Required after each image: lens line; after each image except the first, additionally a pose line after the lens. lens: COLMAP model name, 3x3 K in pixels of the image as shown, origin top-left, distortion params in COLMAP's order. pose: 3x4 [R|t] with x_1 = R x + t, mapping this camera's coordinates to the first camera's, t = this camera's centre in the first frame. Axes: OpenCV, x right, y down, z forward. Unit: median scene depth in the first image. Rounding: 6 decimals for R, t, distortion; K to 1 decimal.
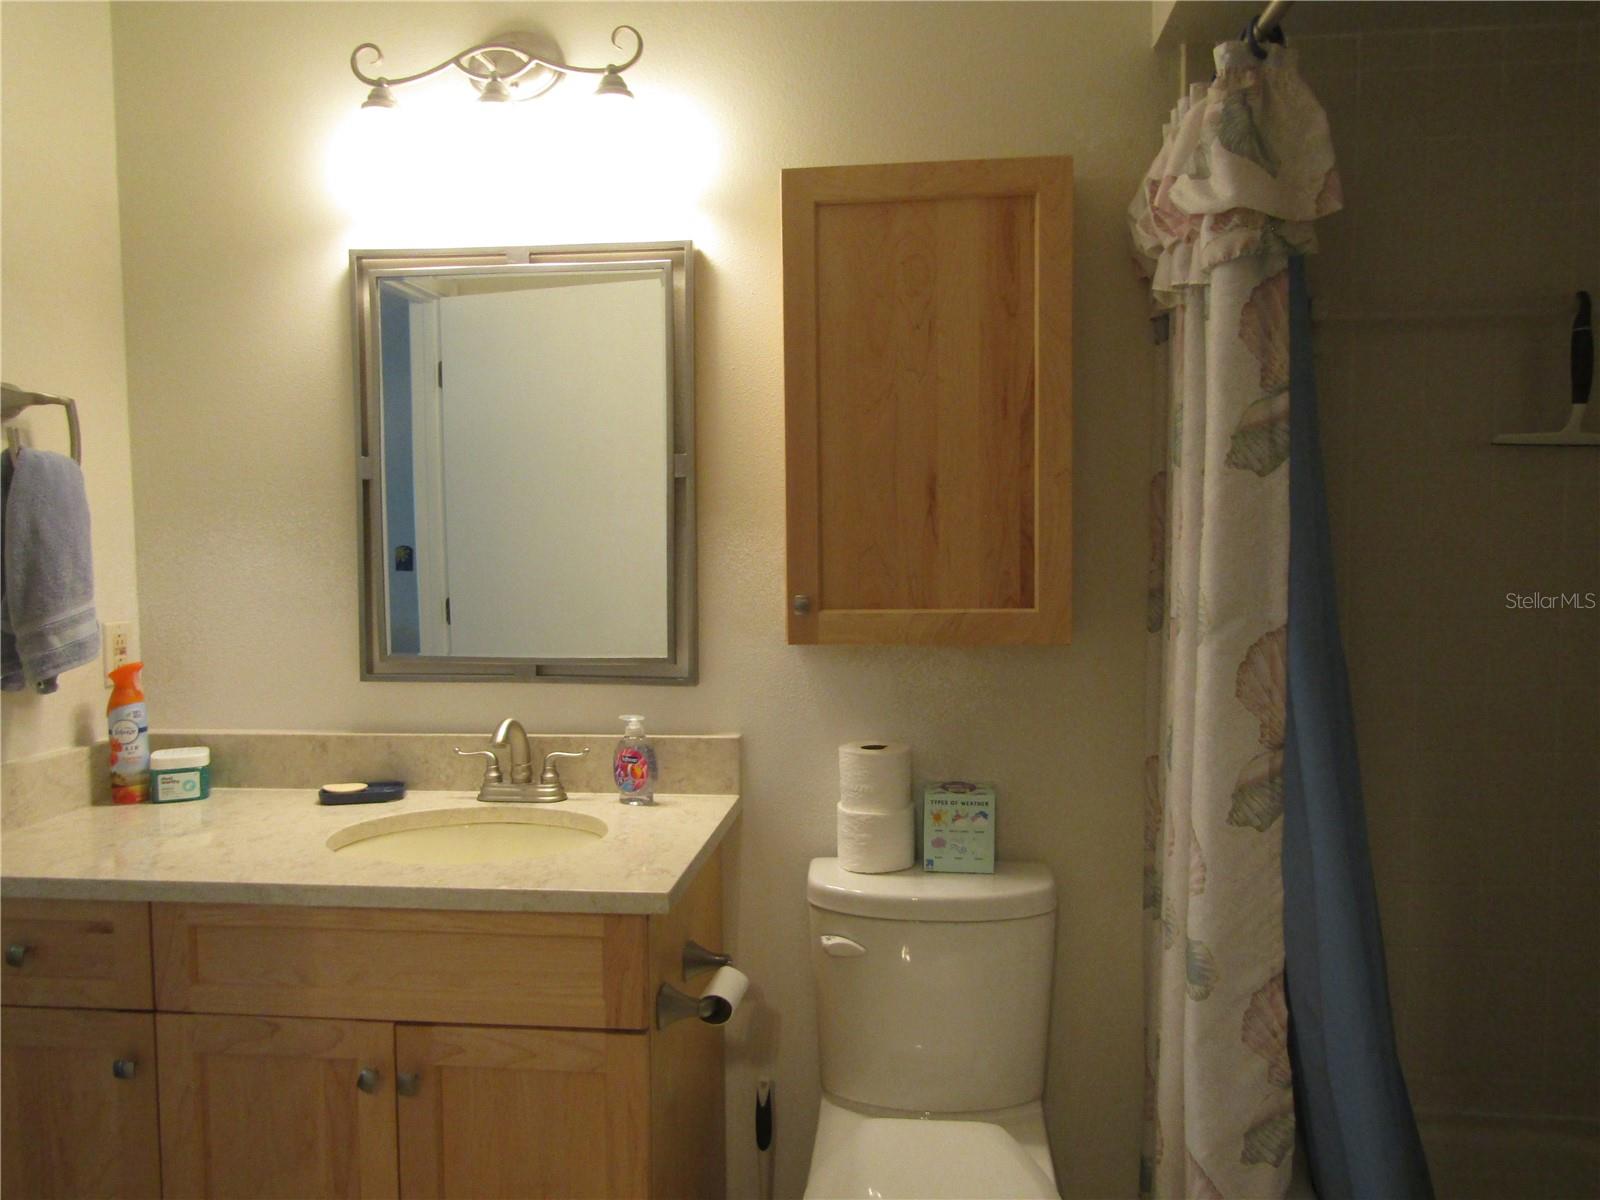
lens RADIAL K [[1139.3, 0, 794.5], [0, 1139.3, 601.2], [0, 0, 1]] dist [-0.006557, -0.000460]
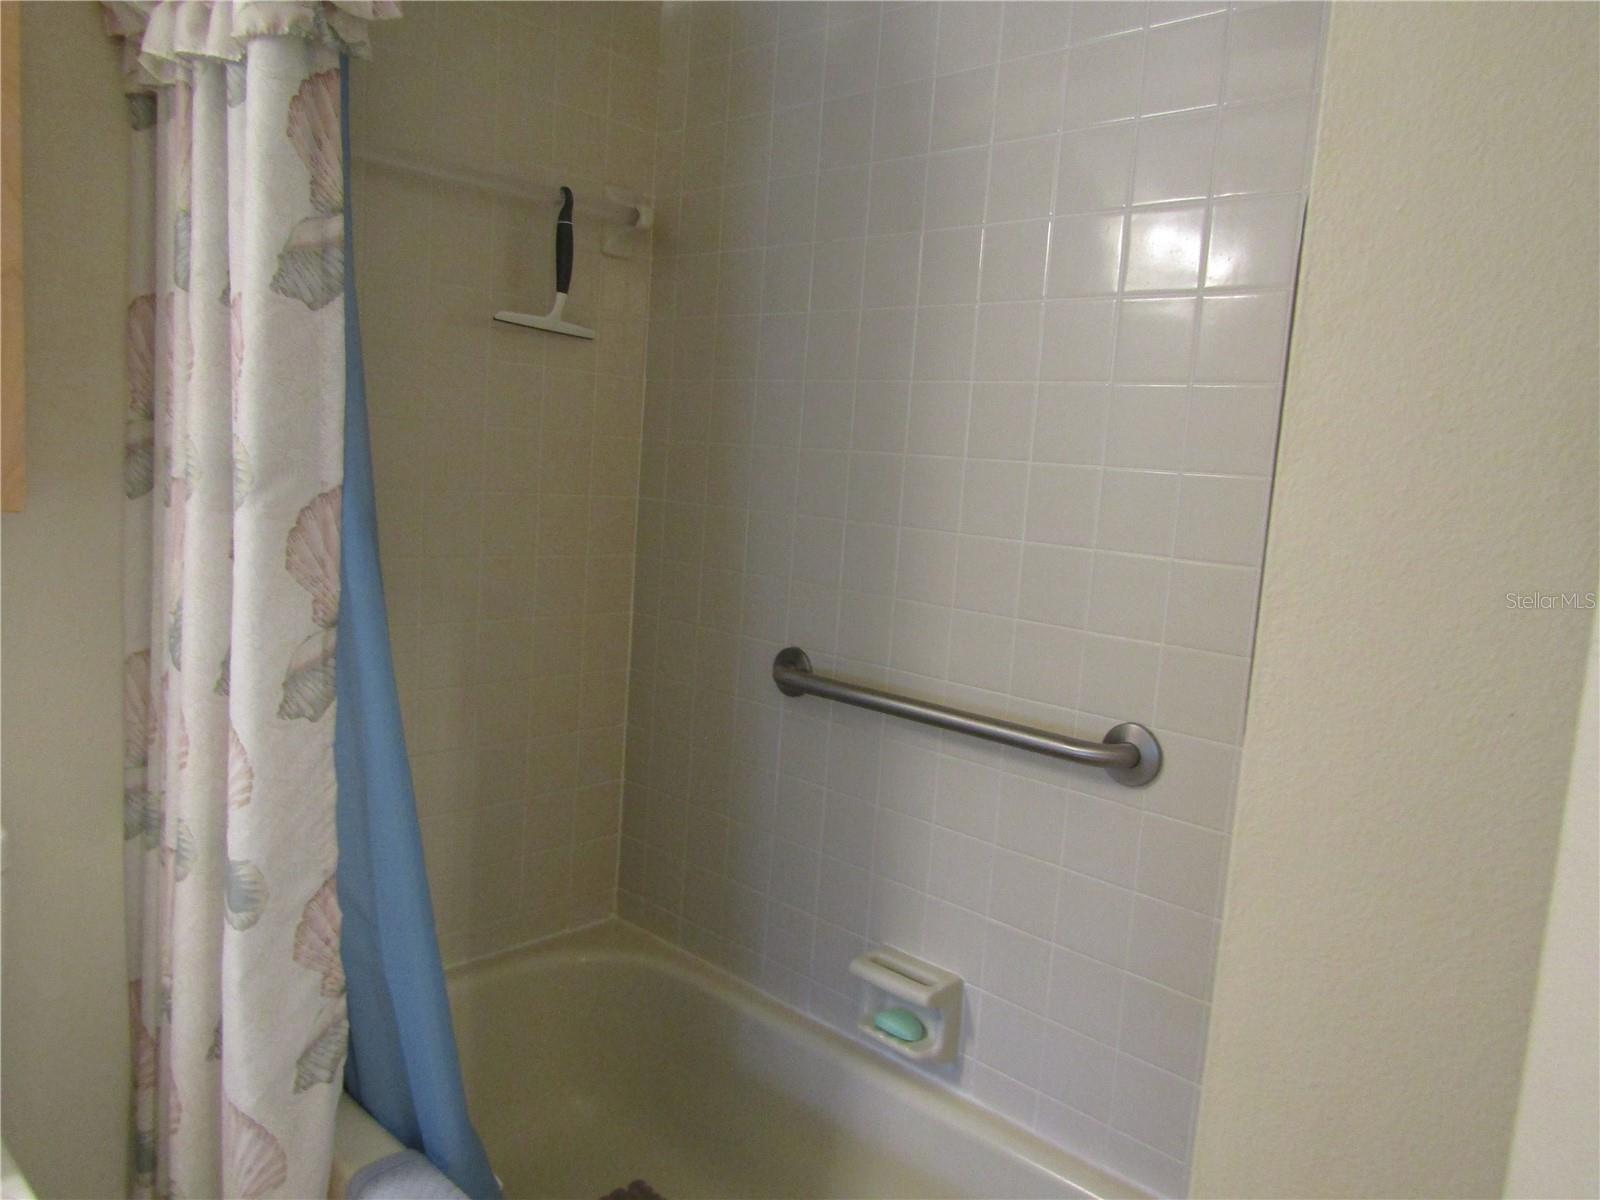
lens RADIAL K [[1139.3, 0, 800.9], [0, 1139.3, 599.8], [0, 0, 1]] dist [-0.006557, -0.000460]
pose [[0.589848, -0.049161, 0.806016, -0.068166], [-0.023912, 0.996644, 0.078287, 0.029822], [-0.807160, -0.065451, 0.586693, 0.180451]]
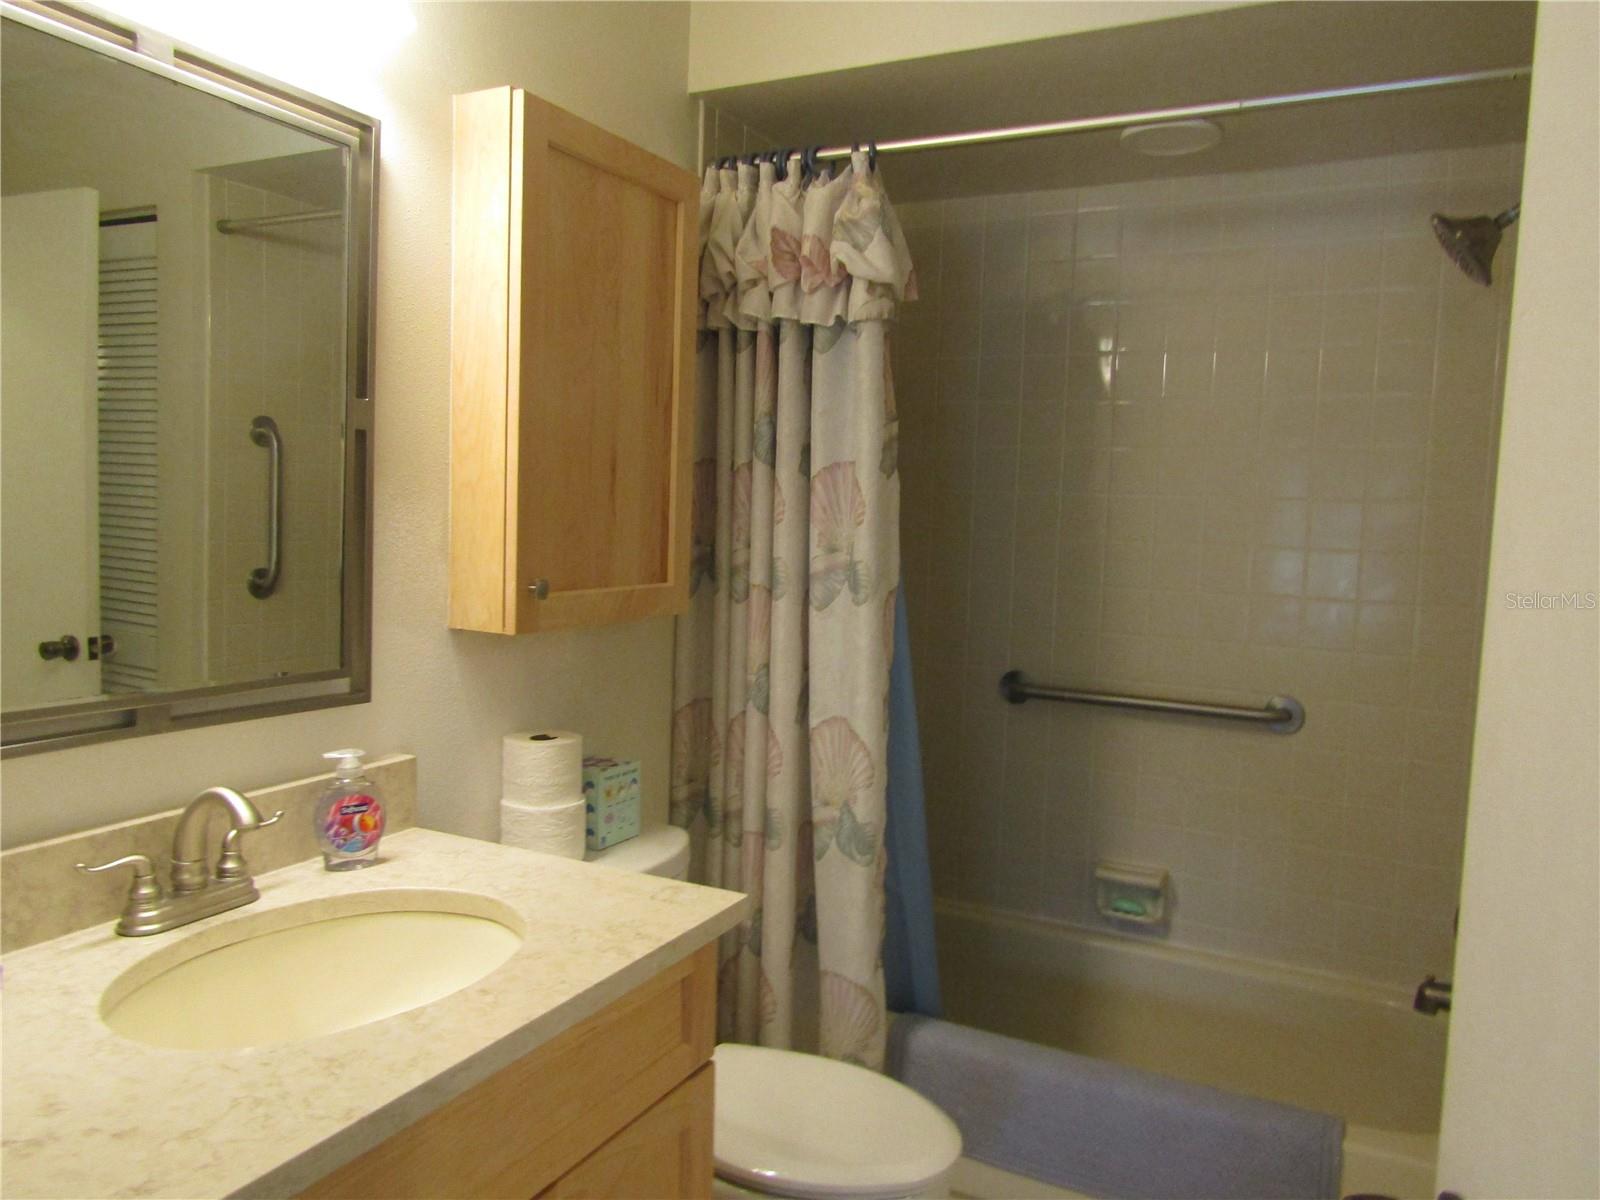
lens RADIAL K [[1139.3, 0, 808.4], [0, 1139.3, 602.9], [0, 0, 1]] dist [-0.006557, -0.000460]
pose [[0.354079, -0.057054, 0.933473, -0.888178], [0.023724, 0.998364, 0.052021, -0.032341], [-0.934914, 0.003726, 0.354854, 0.566826]]
